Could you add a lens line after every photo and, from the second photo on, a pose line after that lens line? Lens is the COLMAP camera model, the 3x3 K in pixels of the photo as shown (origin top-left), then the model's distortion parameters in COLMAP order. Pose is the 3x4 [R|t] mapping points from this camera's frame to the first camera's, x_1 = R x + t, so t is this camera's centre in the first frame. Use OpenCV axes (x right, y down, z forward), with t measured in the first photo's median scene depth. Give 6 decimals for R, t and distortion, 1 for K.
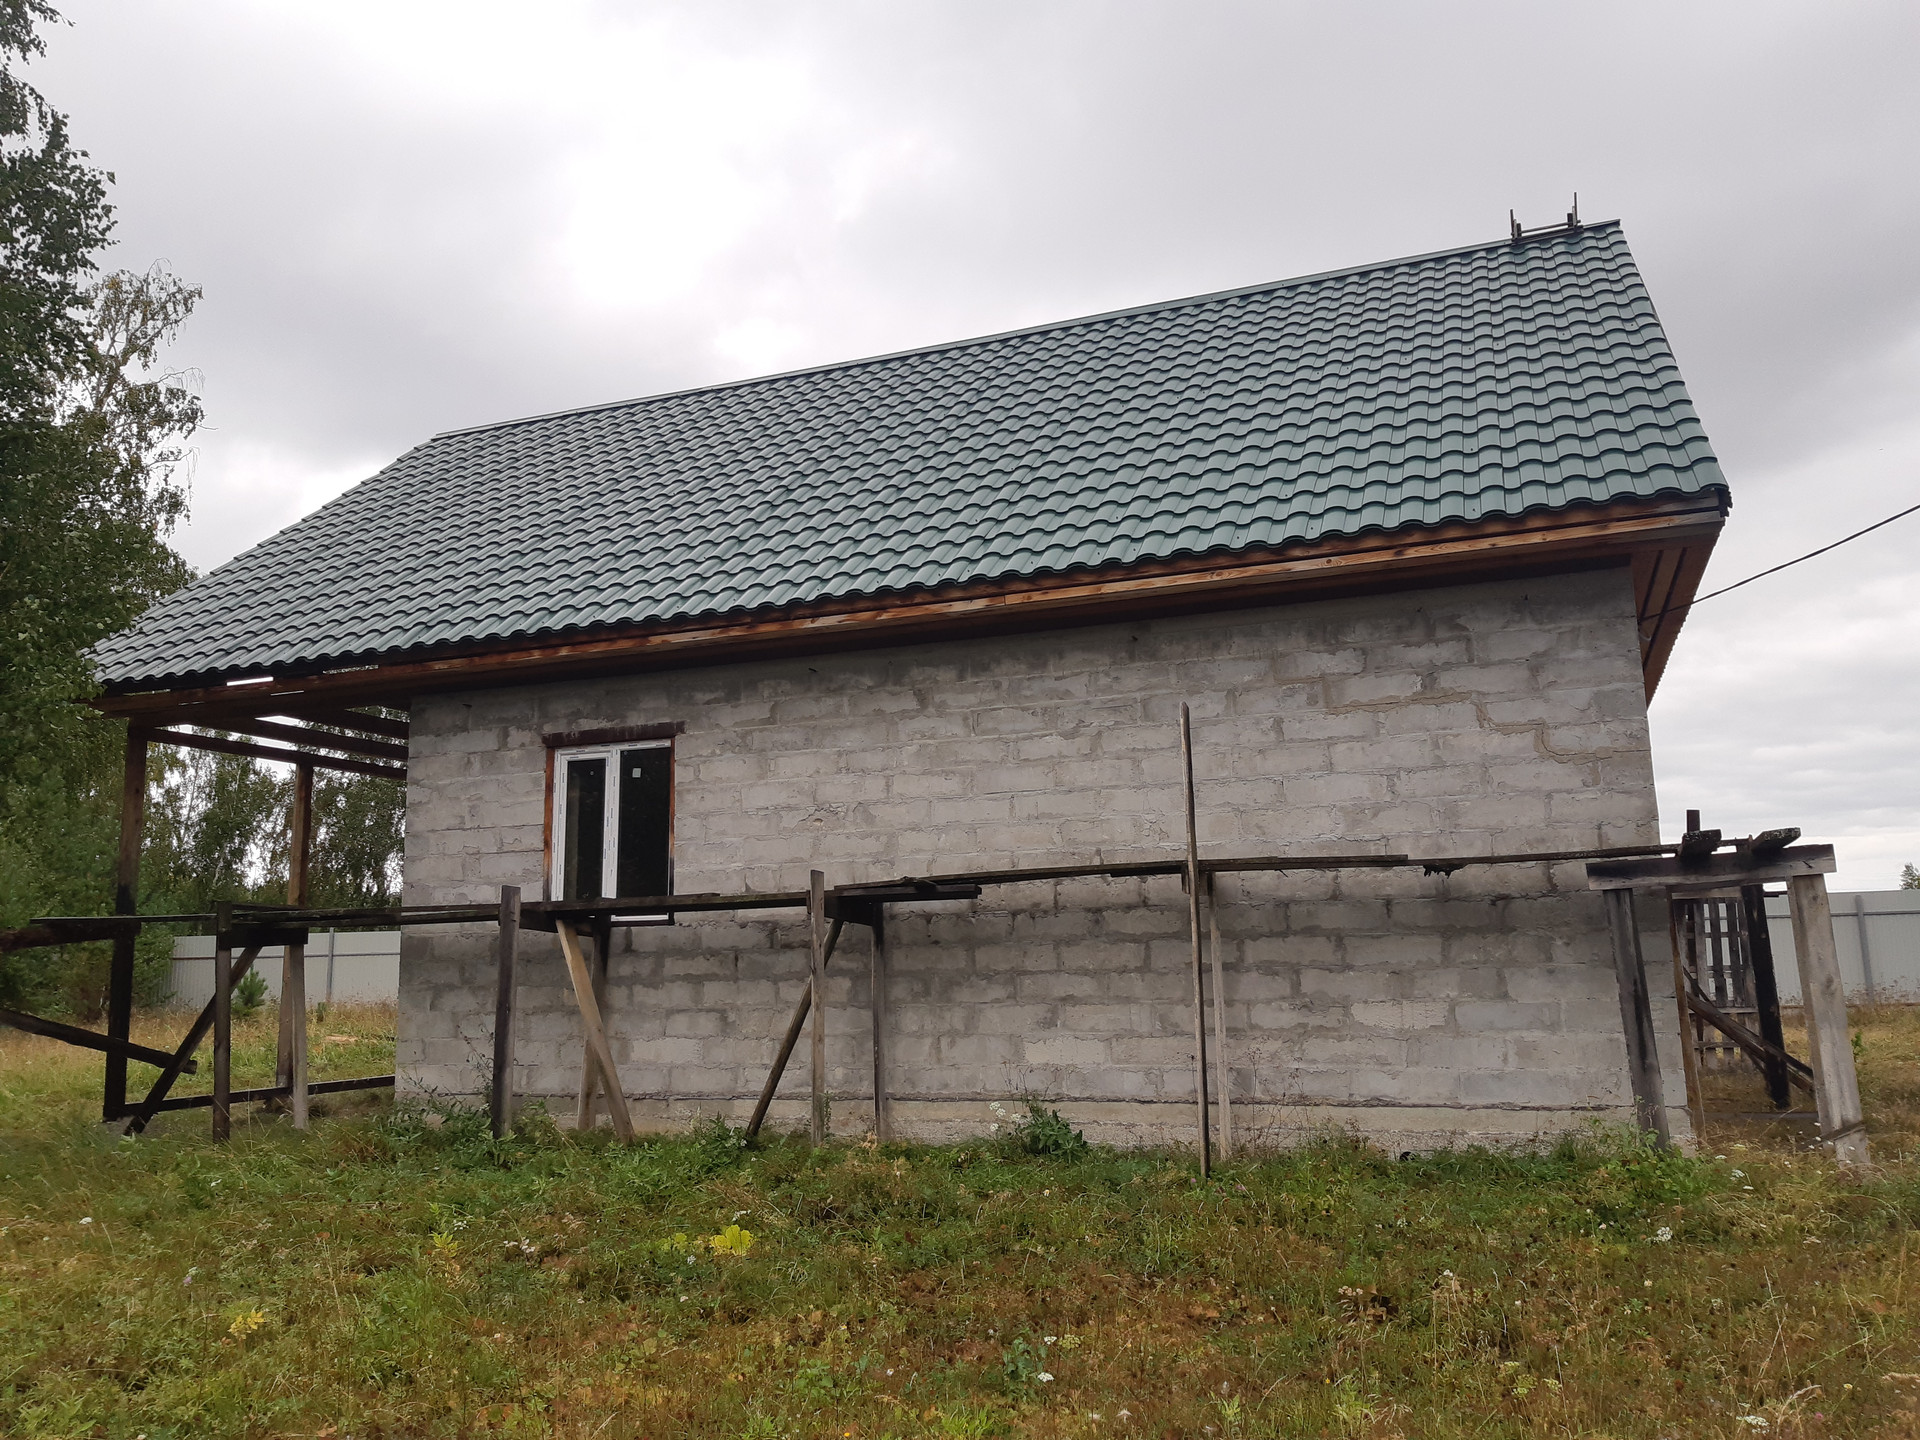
lens RADIAL K [[1549.8, 0, 945.9], [0, 1549.8, 718.8], [0, 0, 1]] dist [0.051285, -0.005084]
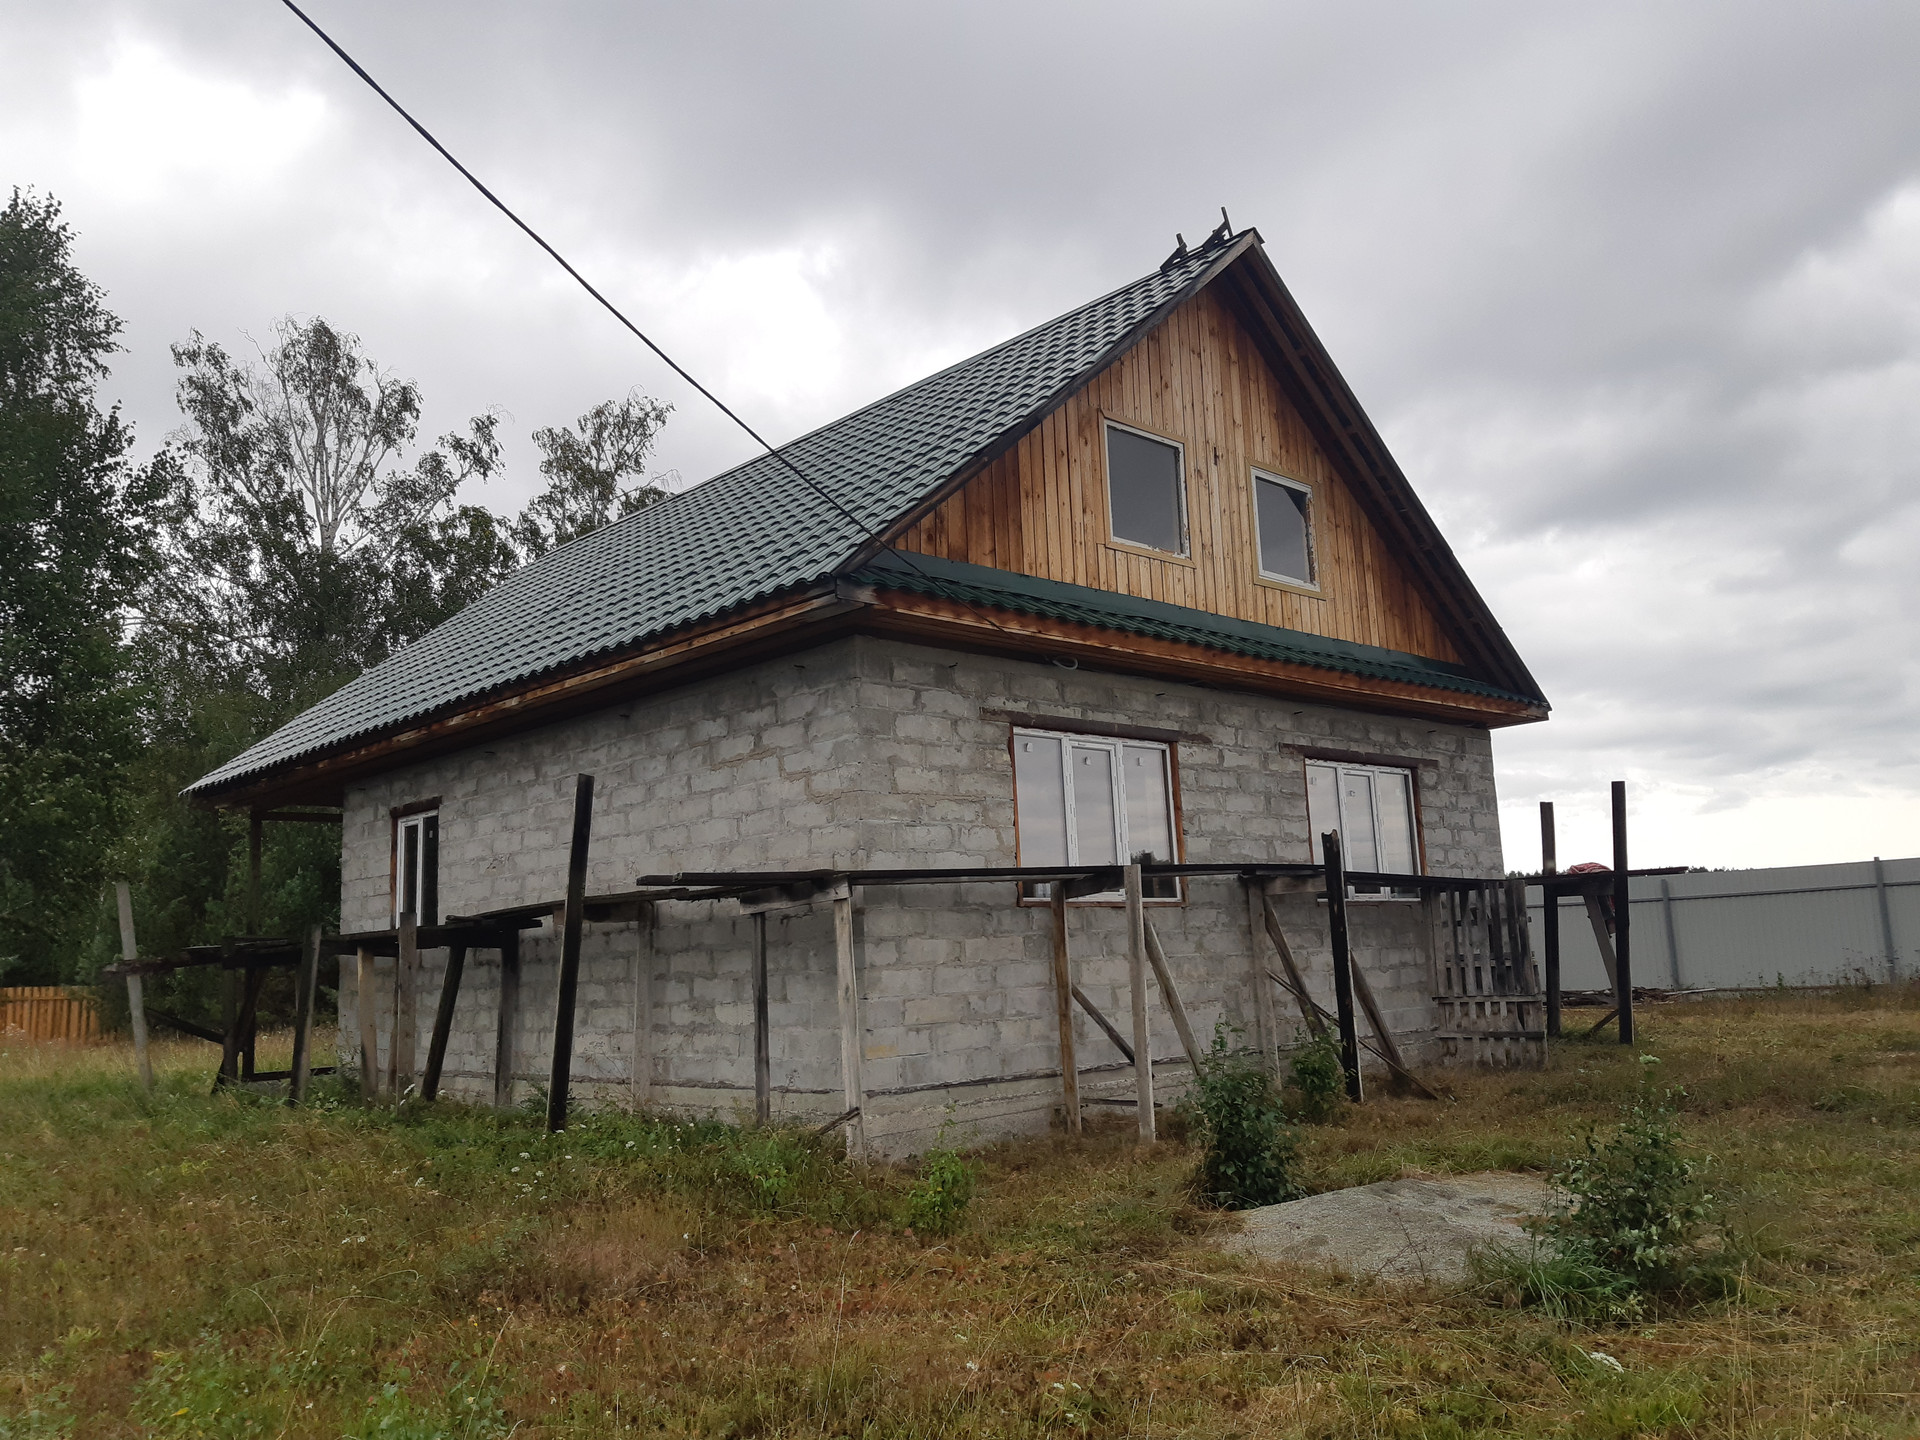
lens RADIAL K [[1549.8, 0, 955.0], [0, 1549.8, 725.5], [0, 0, 1]] dist [0.051285, -0.005084]
pose [[0.902693, -0.082116, -0.422378, 0.903336], [0.089724, 0.995965, -0.001874, -0.018119], [0.420828, -0.036206, 0.906418, -0.029804]]
